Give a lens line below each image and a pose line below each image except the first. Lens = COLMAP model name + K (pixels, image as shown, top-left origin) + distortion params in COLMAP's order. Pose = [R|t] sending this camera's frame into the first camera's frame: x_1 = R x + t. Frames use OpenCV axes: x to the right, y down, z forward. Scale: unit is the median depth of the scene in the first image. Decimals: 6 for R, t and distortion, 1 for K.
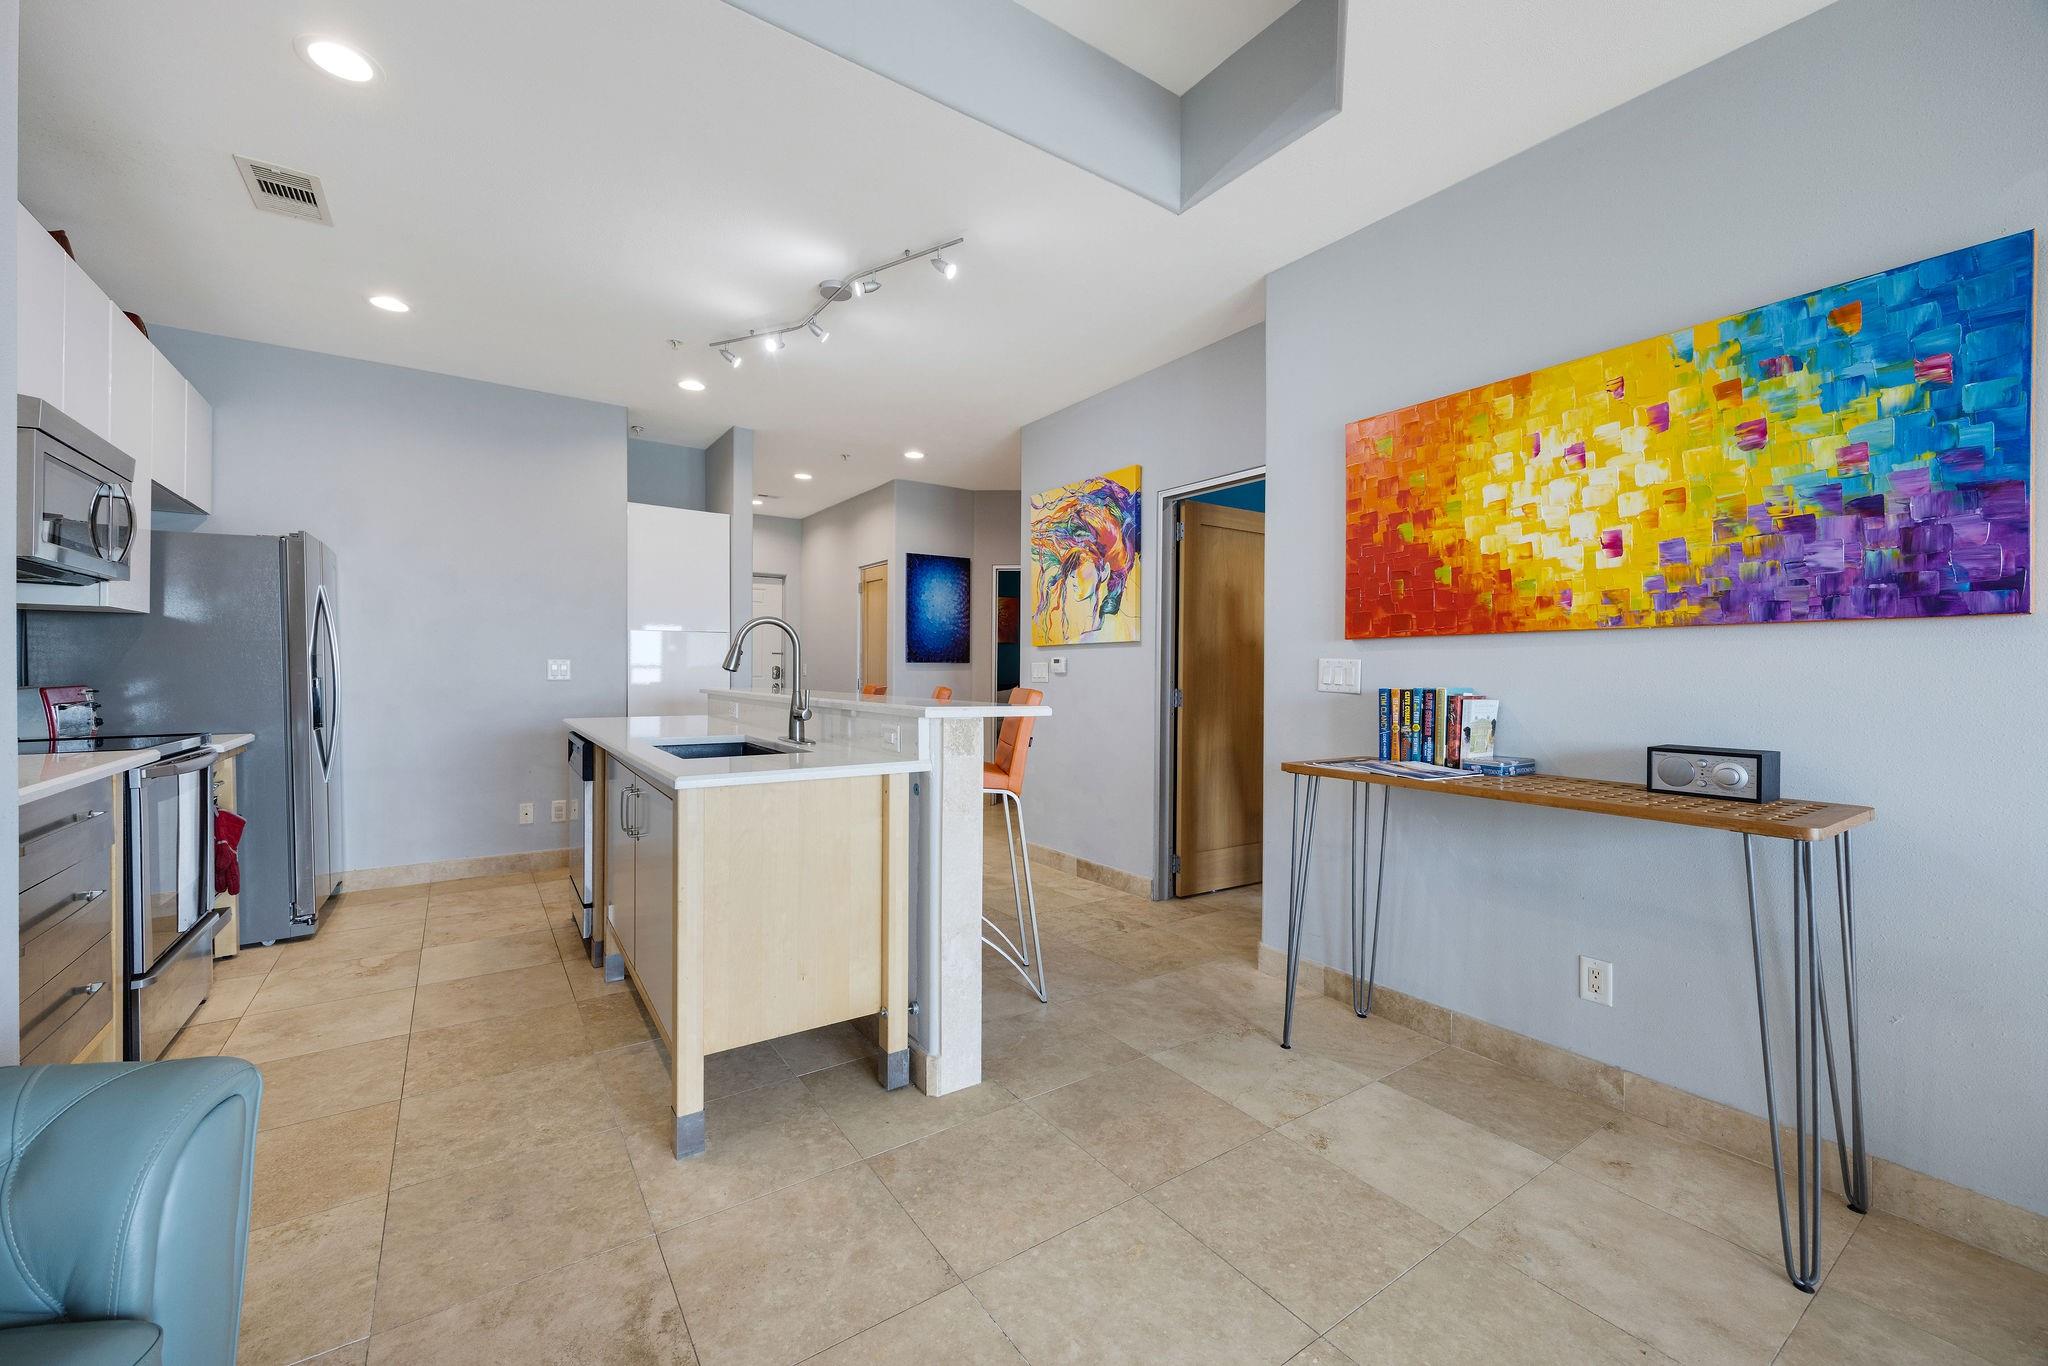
lens RADIAL K [[810.5, 0, 1016.4], [0, 810.5, 673.6], [0, 0, 1]] dist [0.000027, 0.000019]
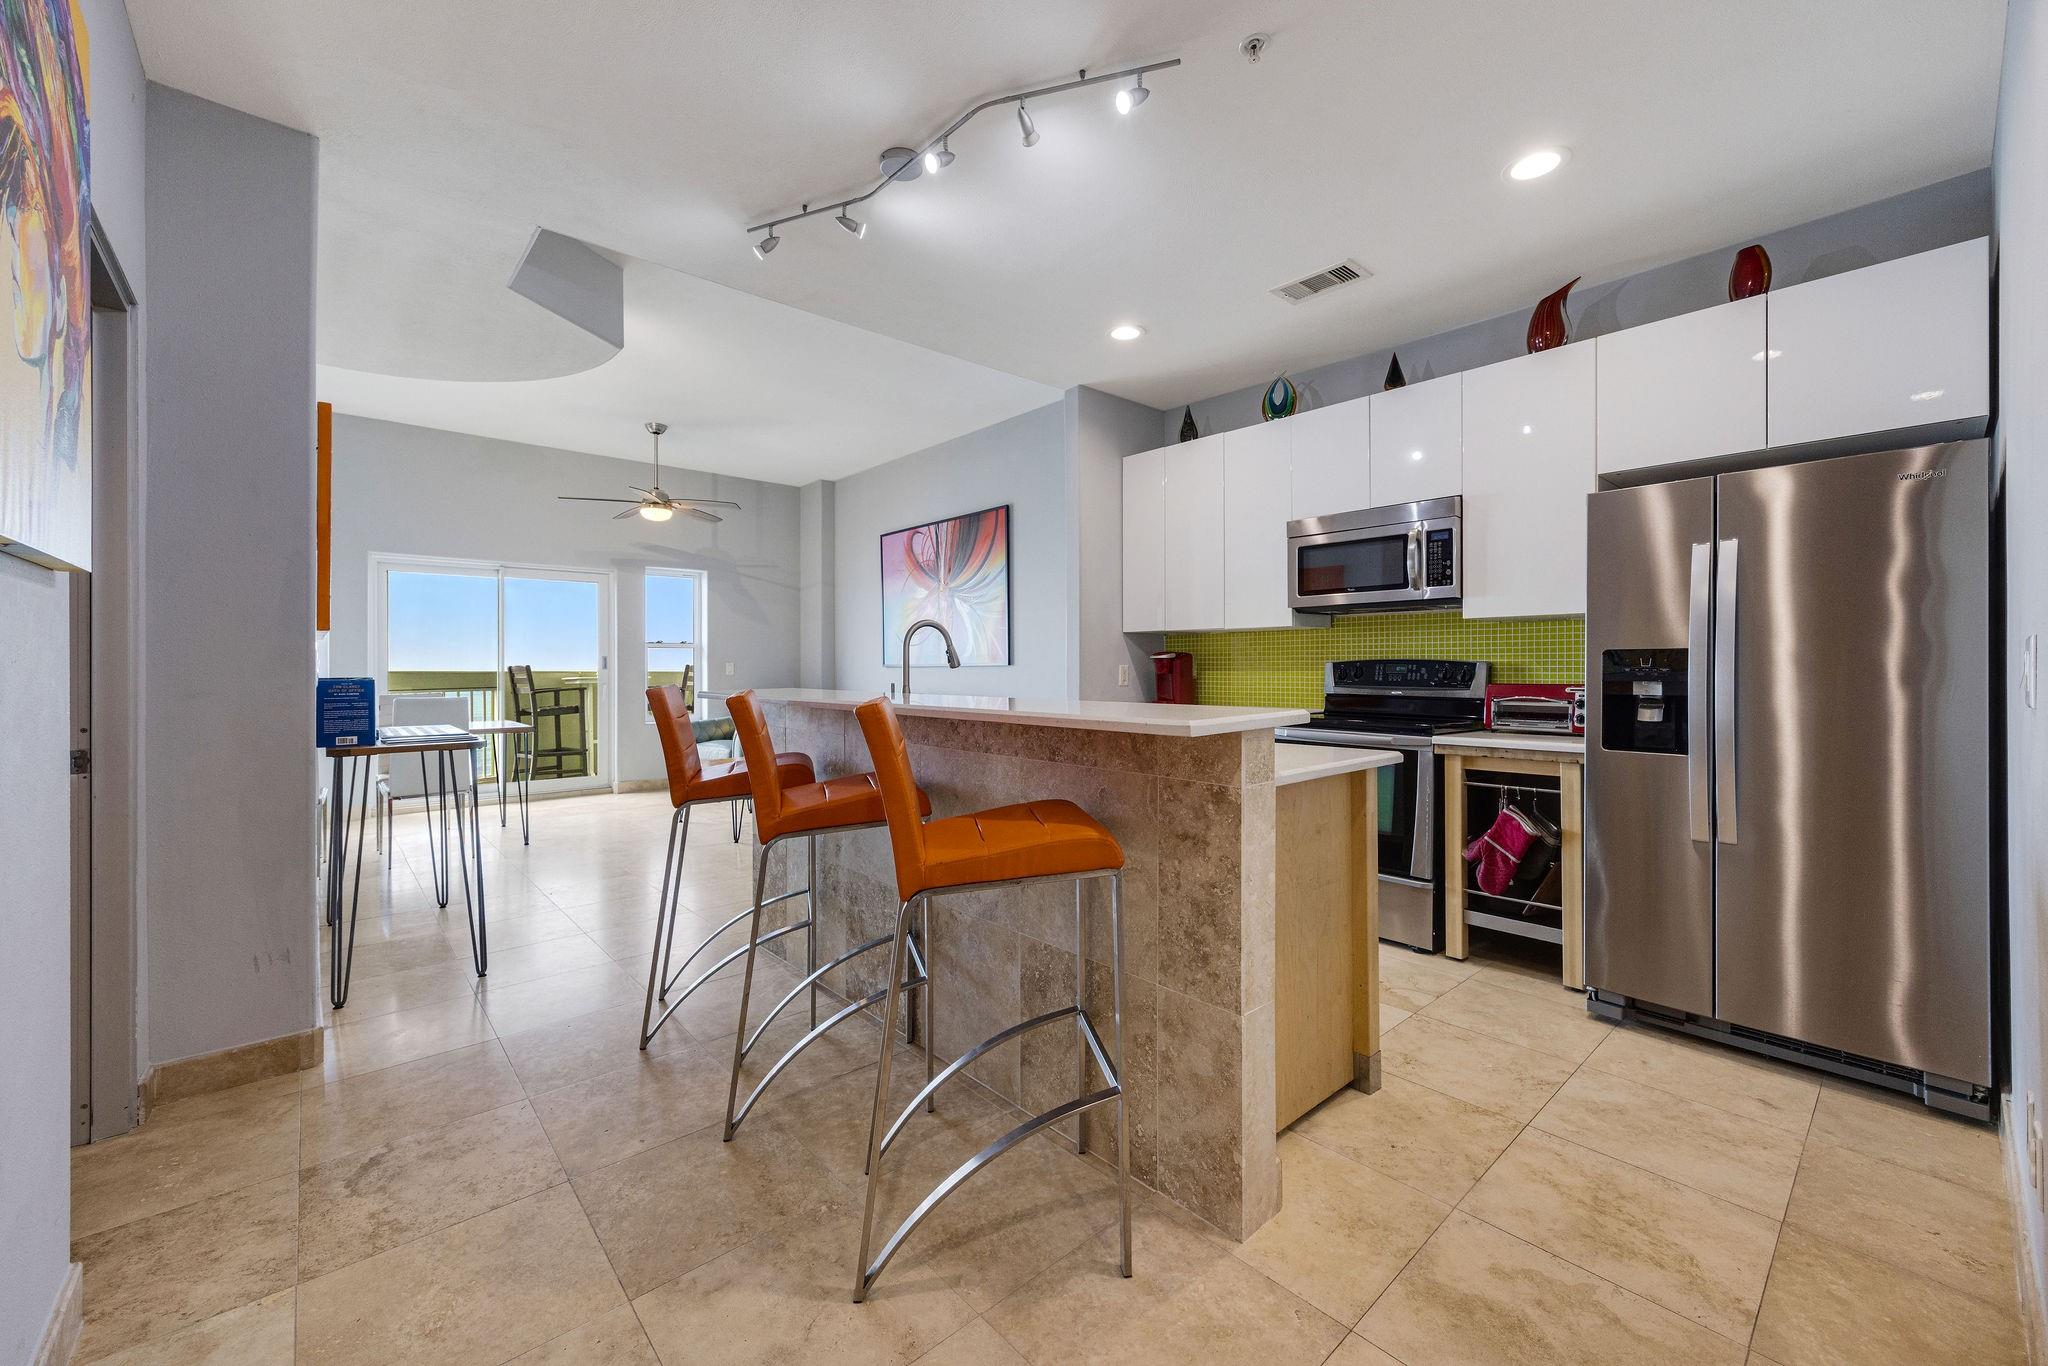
lens RADIAL K [[810.5, 0, 1016.4], [0, 810.5, 673.6], [0, 0, 1]] dist [0.000027, 0.000019]
pose [[-0.992673, -0.004524, -0.120748, -0.245014], [-0.005949, 0.999917, 0.011446, -0.006822], [0.120686, 0.012081, -0.992617, 1.787377]]
